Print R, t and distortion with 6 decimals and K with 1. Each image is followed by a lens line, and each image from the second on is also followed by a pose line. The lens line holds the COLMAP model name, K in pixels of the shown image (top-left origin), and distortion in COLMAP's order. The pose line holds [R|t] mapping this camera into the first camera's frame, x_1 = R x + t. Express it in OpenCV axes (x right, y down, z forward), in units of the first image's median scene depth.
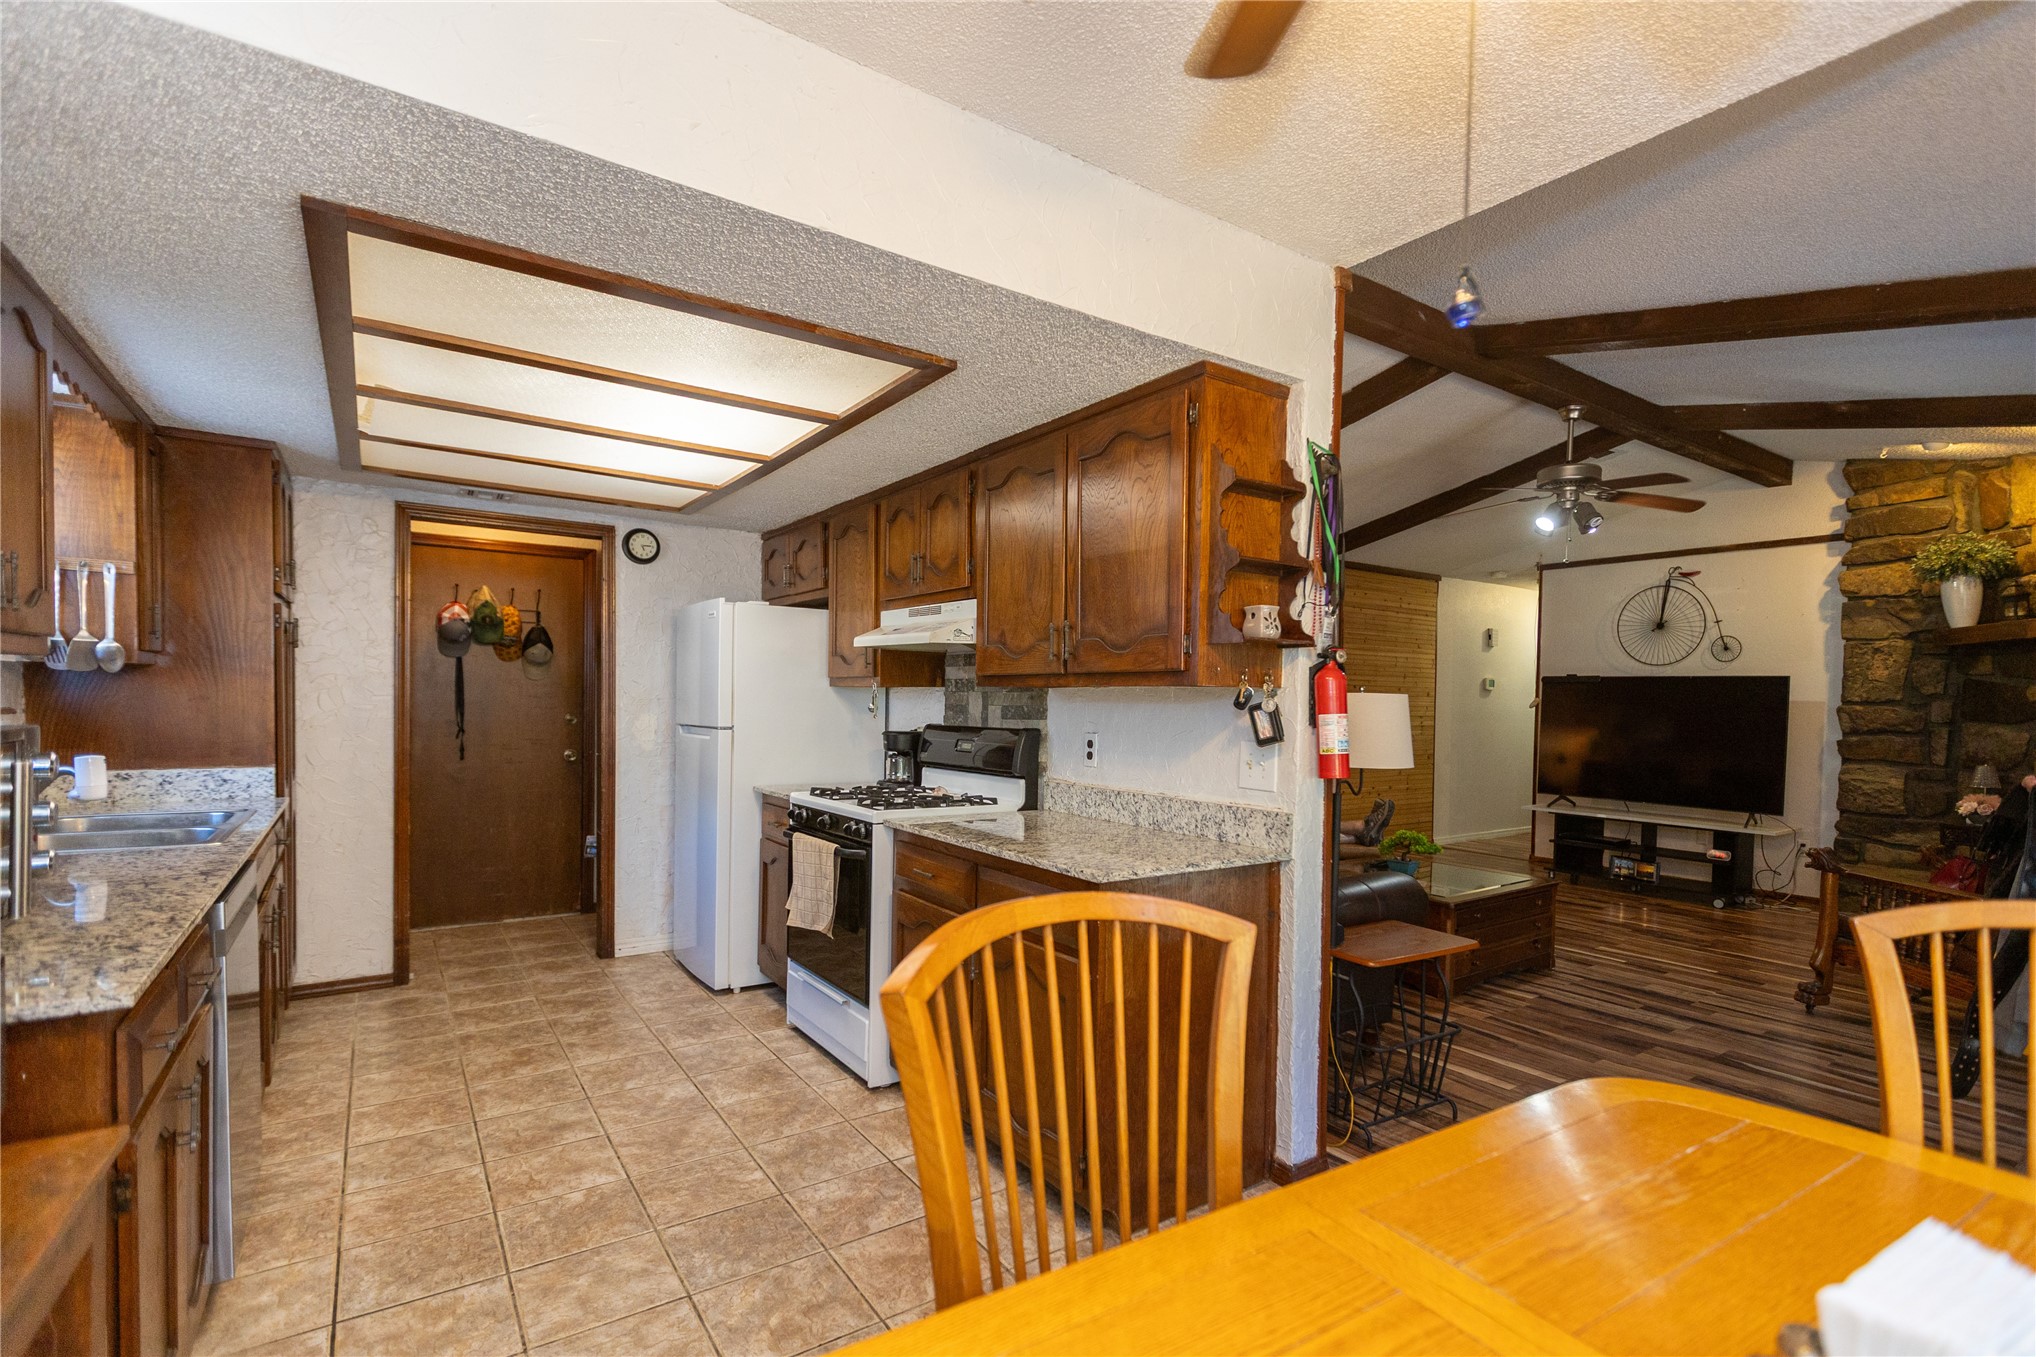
lens RADIAL K [[955.5, 0, 1074.5], [0, 955.5, 726.6], [0, 0, 1]] dist [0.009710, -0.005441]
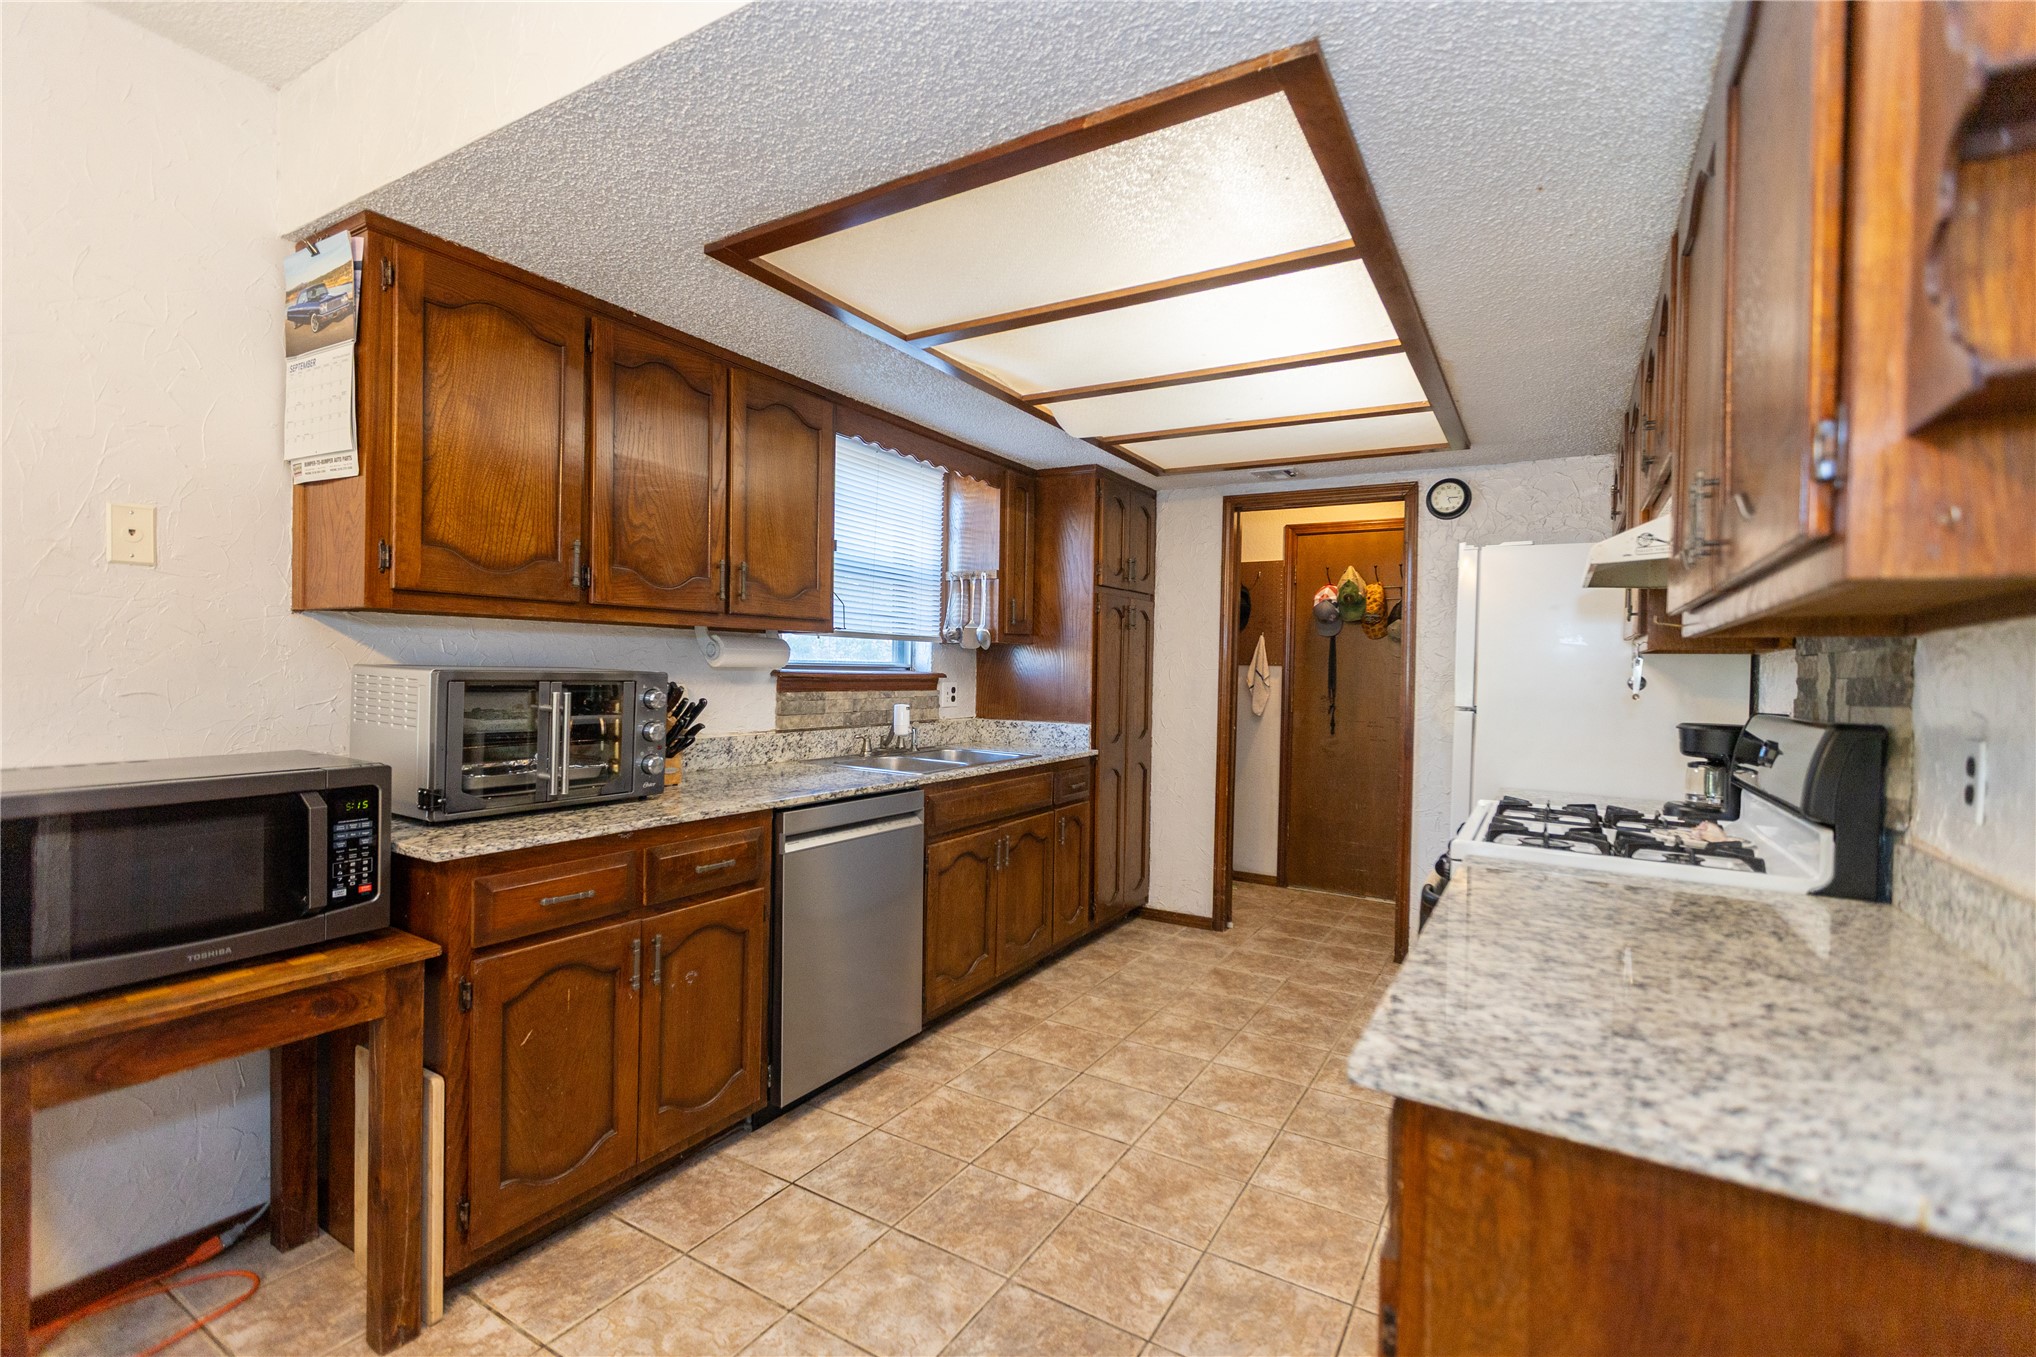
lens RADIAL K [[896.8, 0, 1024.3], [0, 896.8, 679.7], [0, 0, 1]] dist [0.002541, -0.000420]
pose [[0.385450, 0.003487, -0.922722, 0.128158], [-0.040809, 0.999079, -0.013272, 0.001688], [0.921826, 0.042771, 0.385238, 0.289978]]
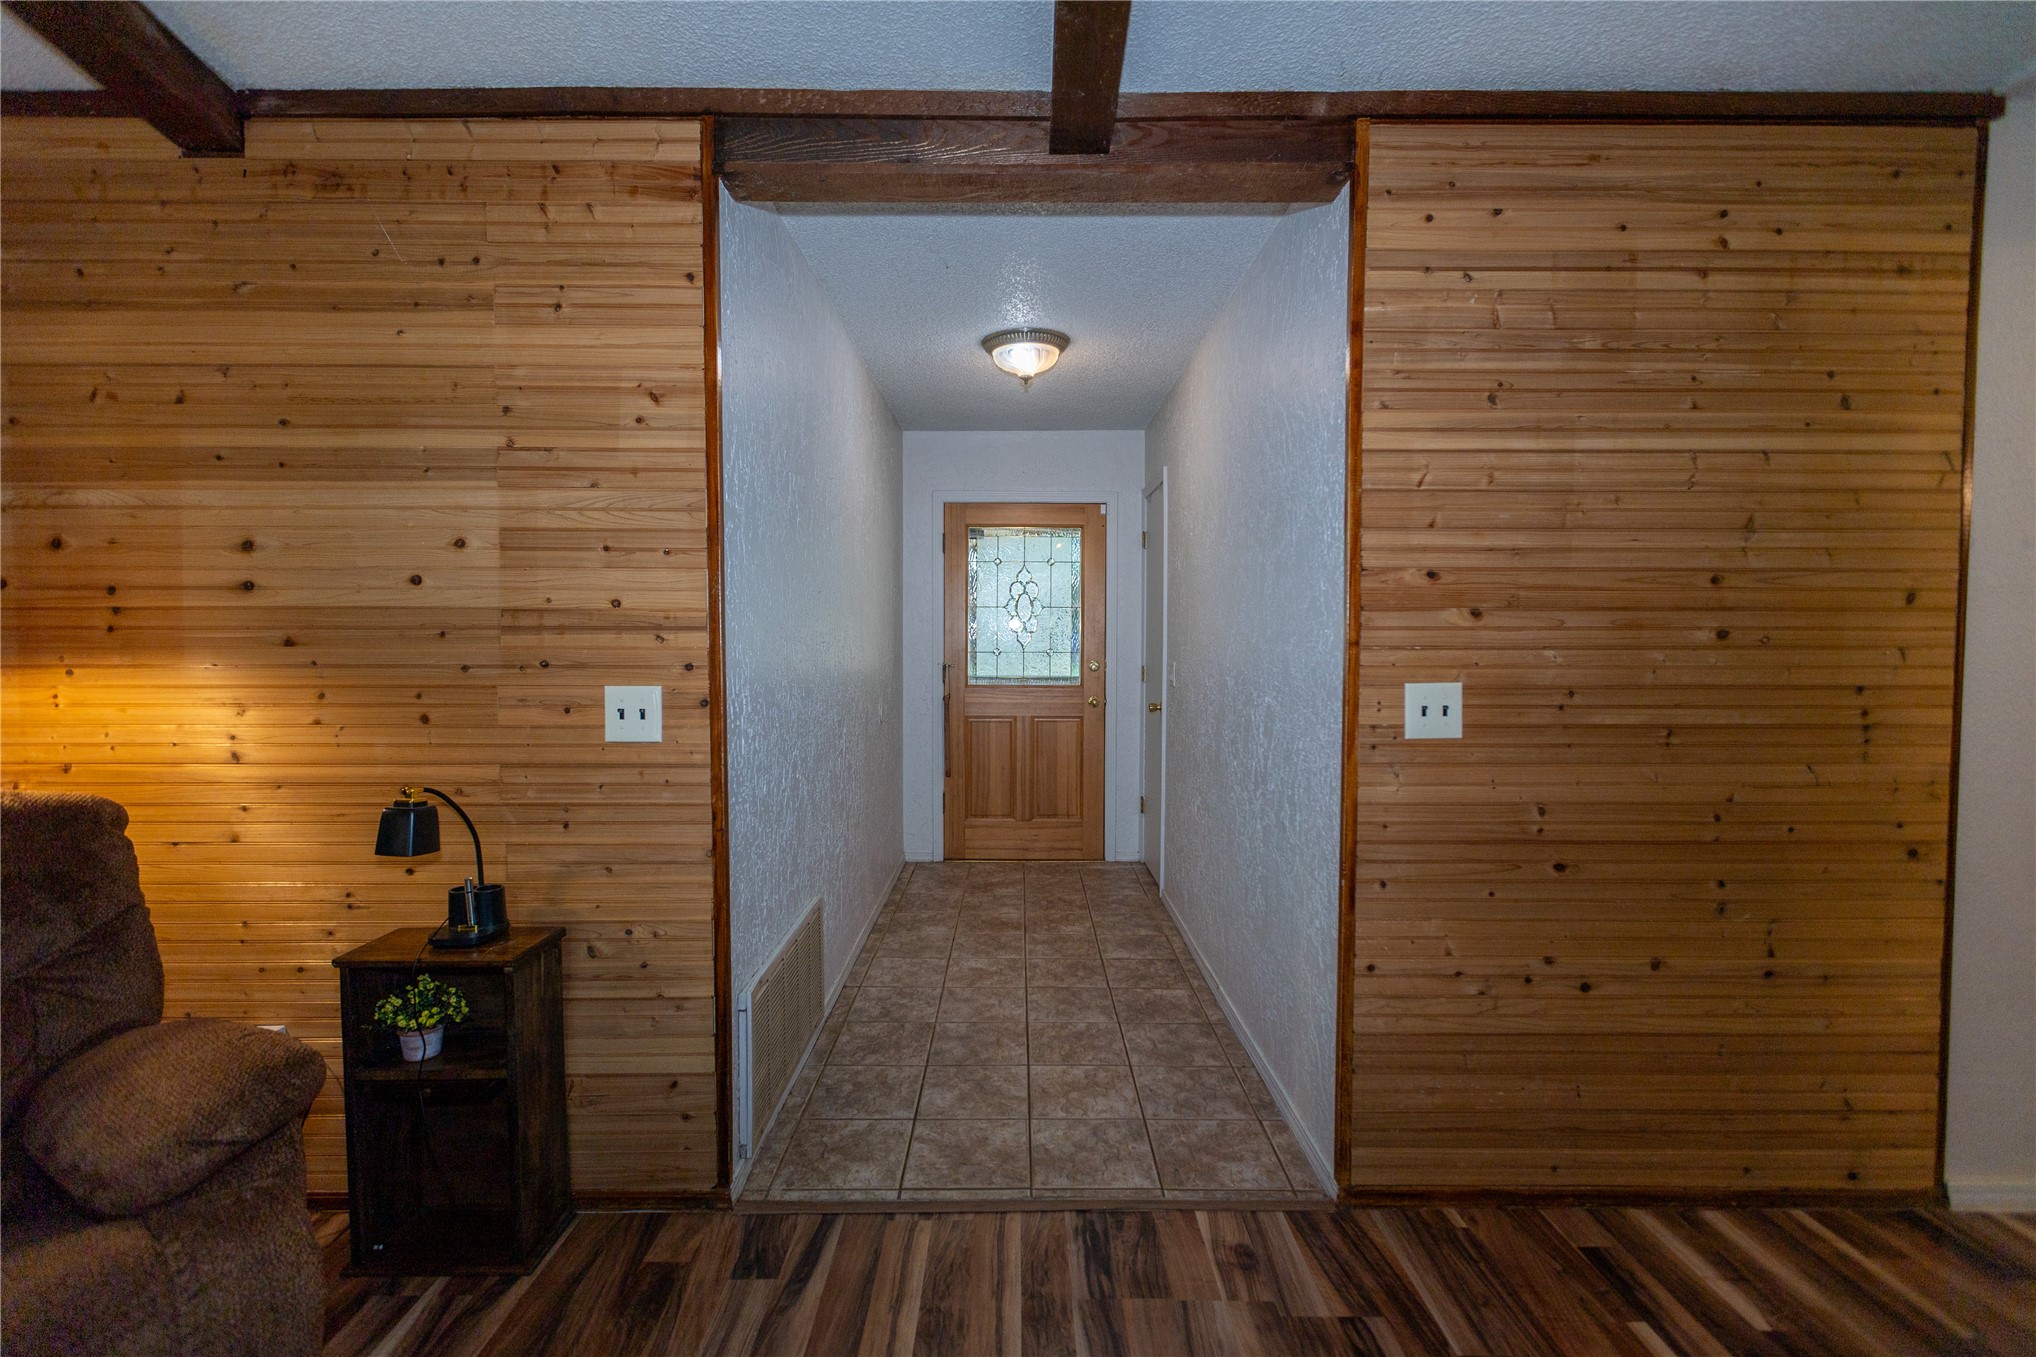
lens RADIAL K [[896.8, 0, 1017.6], [0, 896.8, 671.6], [0, 0, 1]] dist [0.002541, -0.000420]
pose [[0.803694, 0.010014, -0.594958, 0.525174], [-0.007953, 0.999950, 0.006087, -0.023420], [0.594989, -0.000161, 0.803734, 1.105371]]
